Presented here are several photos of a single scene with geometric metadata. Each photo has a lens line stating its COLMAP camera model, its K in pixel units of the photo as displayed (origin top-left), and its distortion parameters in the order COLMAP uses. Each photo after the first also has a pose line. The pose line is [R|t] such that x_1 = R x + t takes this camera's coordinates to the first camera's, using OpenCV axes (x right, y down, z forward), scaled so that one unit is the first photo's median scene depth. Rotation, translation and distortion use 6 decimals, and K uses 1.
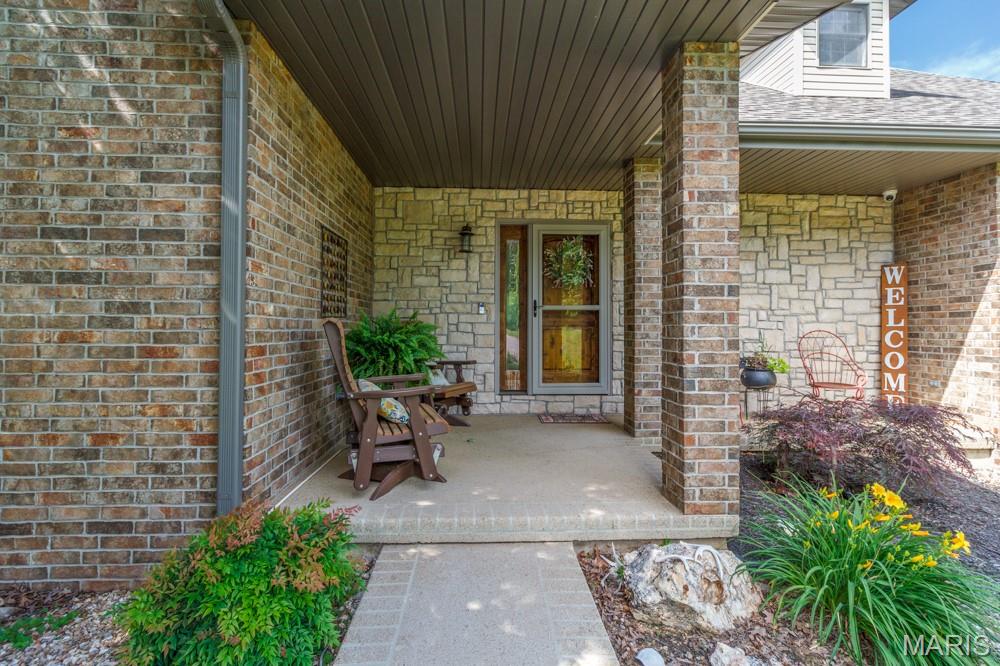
lens RADIAL K [[472.9, 0, 500.0], [0, 472.9, 333.0], [0, 0, 1]] dist [0.001461, 0.000175]
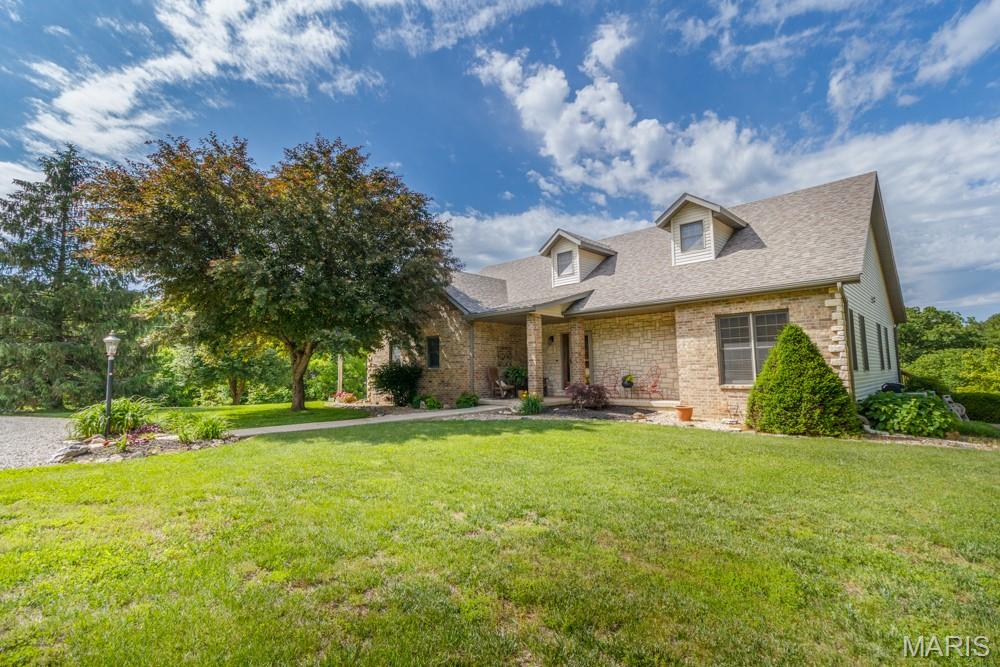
lens RADIAL K [[472.9, 0, 500.0], [0, 472.9, 333.5], [0, 0, 1]] dist [0.001461, 0.000175]
pose [[0.678330, -0.075140, -0.730905, 1.954108], [0.009619, 0.995580, -0.093422, 0.049387], [0.734694, 0.056340, 0.676055, -1.367455]]
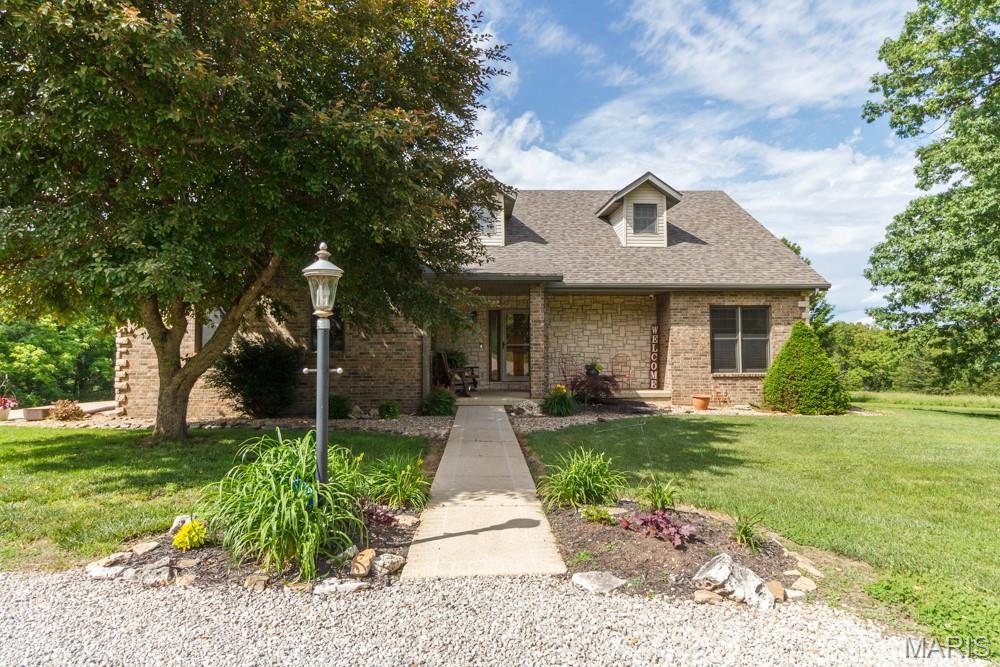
lens RADIAL K [[594.7, 0, 500.0], [0, 594.7, 333.5], [0, 0, 1]] dist [-0.000750, -0.000195]
pose [[0.999976, -0.006932, -0.000342, 0.057123], [0.006912, 0.999152, -0.040585, 0.010477], [0.000623, 0.040581, 0.999176, -1.961576]]
